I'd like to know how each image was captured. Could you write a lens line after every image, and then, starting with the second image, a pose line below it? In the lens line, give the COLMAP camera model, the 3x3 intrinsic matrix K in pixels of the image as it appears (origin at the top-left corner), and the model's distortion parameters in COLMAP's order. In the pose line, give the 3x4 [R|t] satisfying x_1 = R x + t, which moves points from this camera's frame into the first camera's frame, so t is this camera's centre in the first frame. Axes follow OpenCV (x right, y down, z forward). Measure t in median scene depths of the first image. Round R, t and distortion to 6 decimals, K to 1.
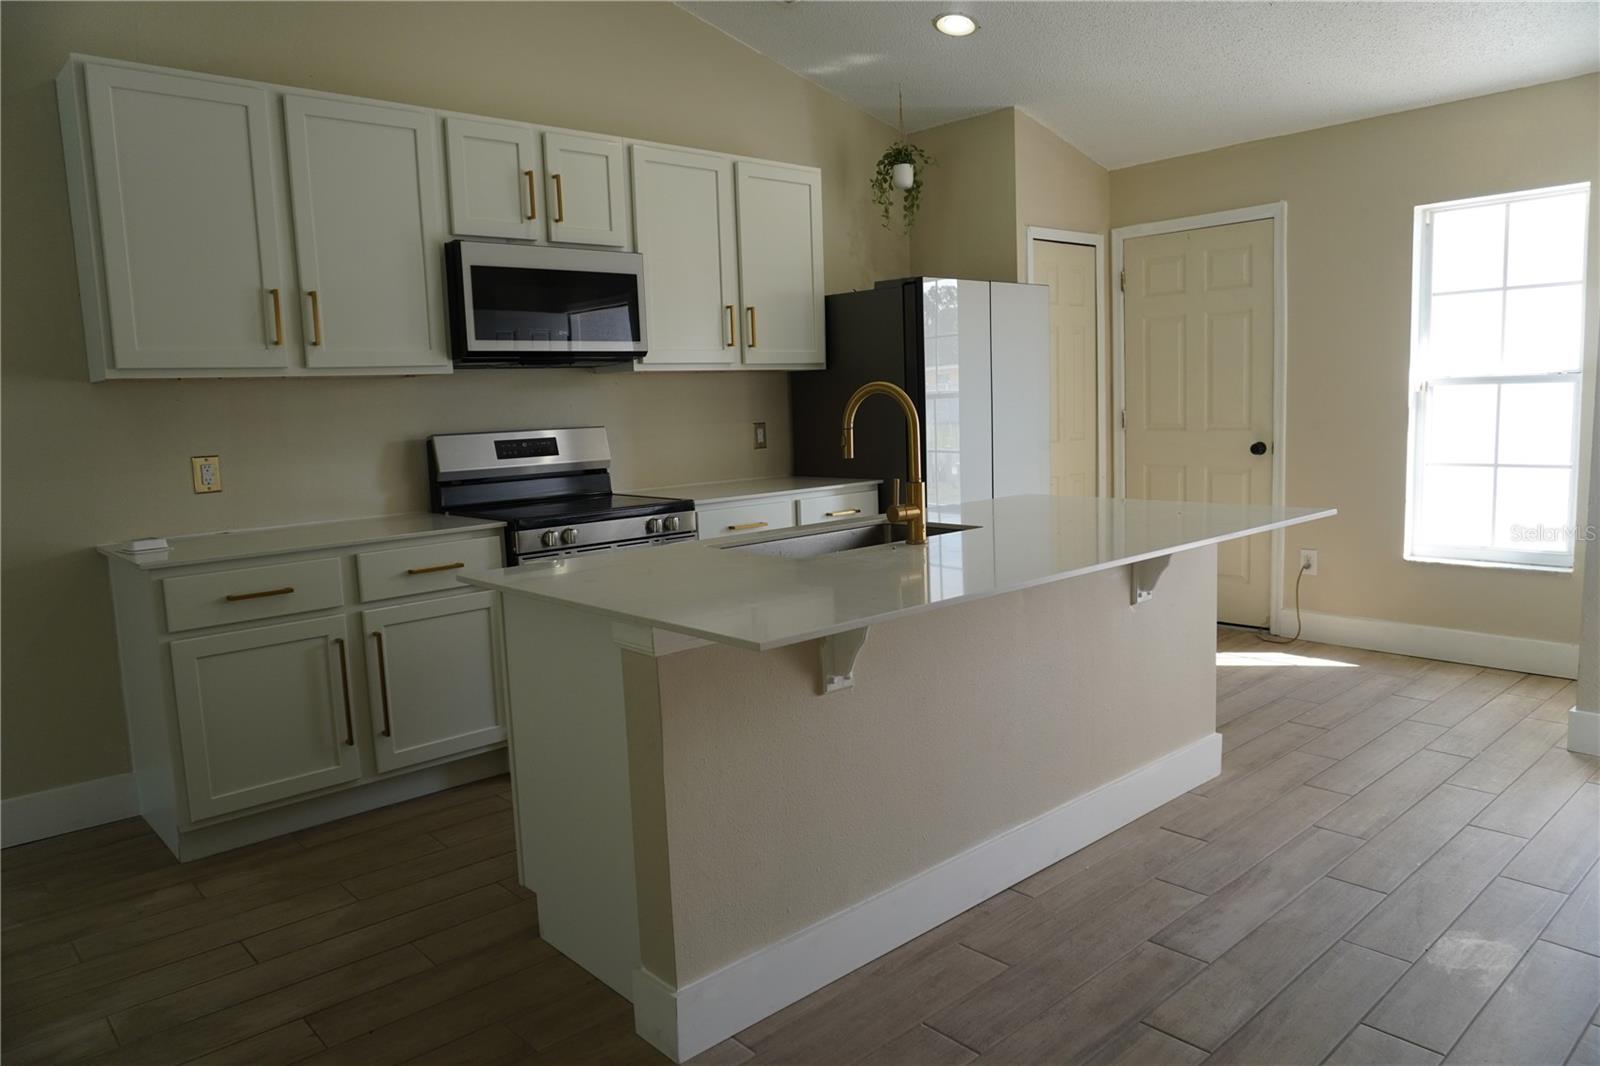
lens RADIAL K [[1074.7, 0, 798.0], [0, 1074.7, 531.2], [0, 0, 1]] dist [-0.049826, 0.043422]
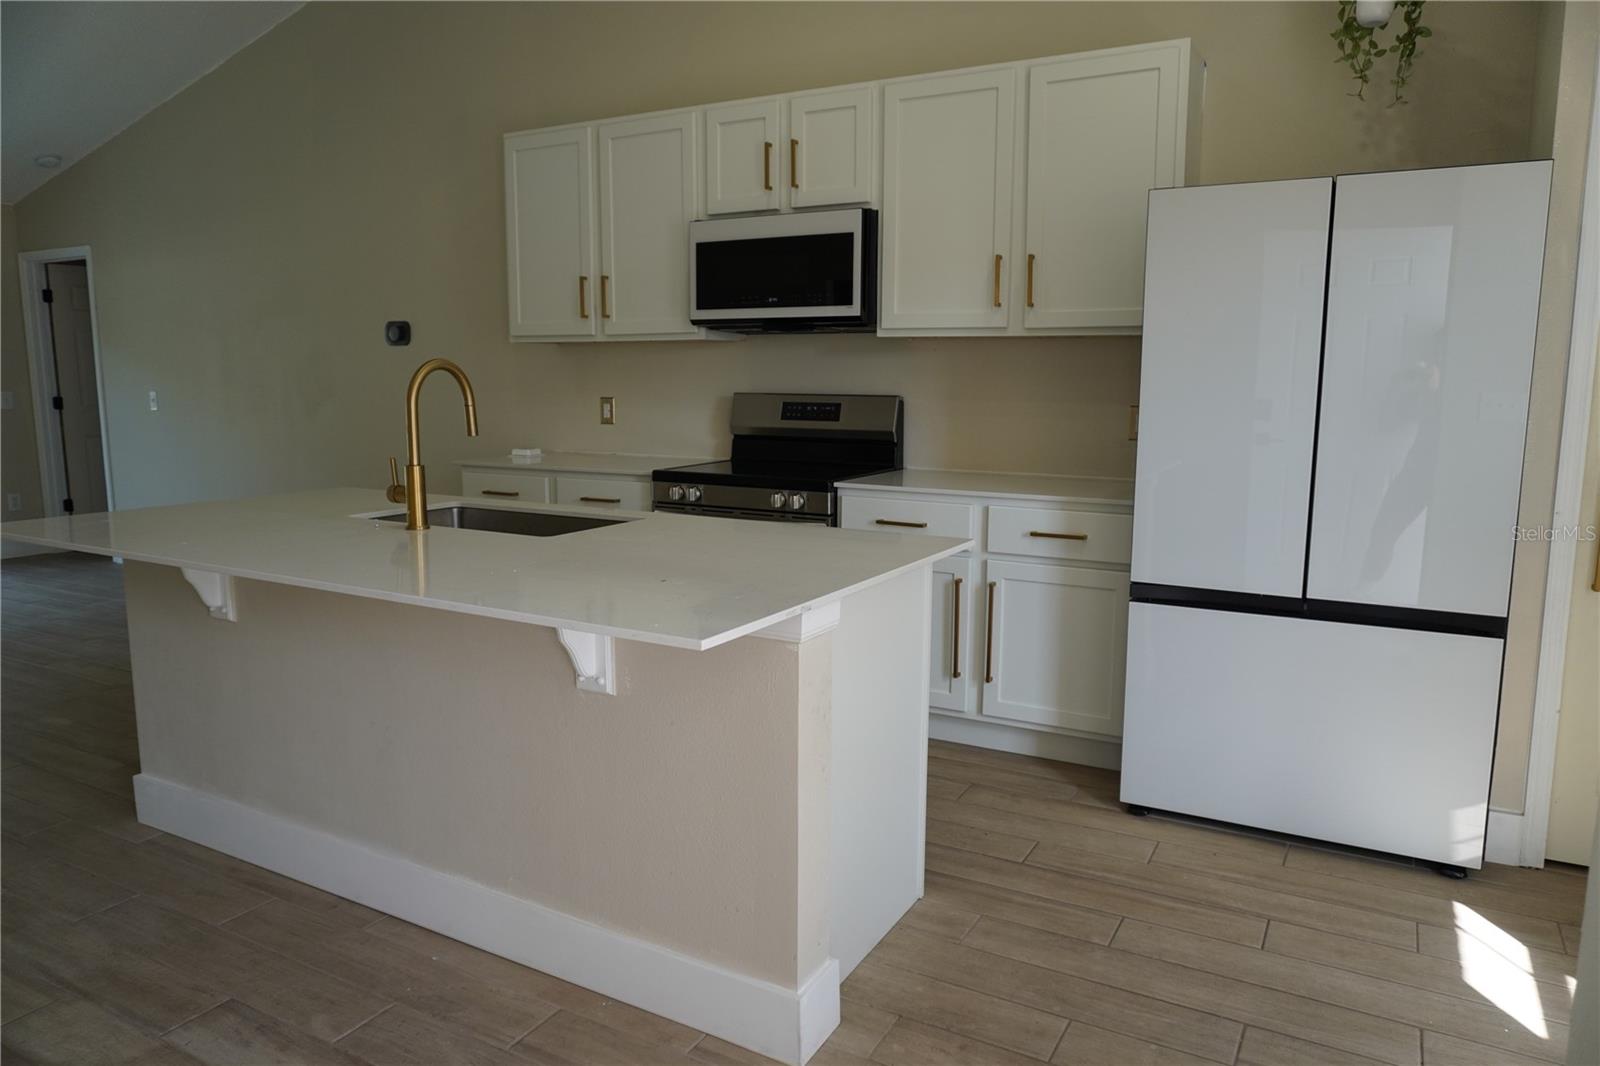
lens RADIAL K [[1074.7, 0, 798.0], [0, 1074.7, 531.2], [0, 0, 1]] dist [-0.049826, 0.043422]
pose [[0.317560, 0.176673, -0.931634, 0.791232], [-0.131315, 0.981217, 0.141315, -0.119503], [0.939102, 0.077461, 0.334795, 0.714568]]
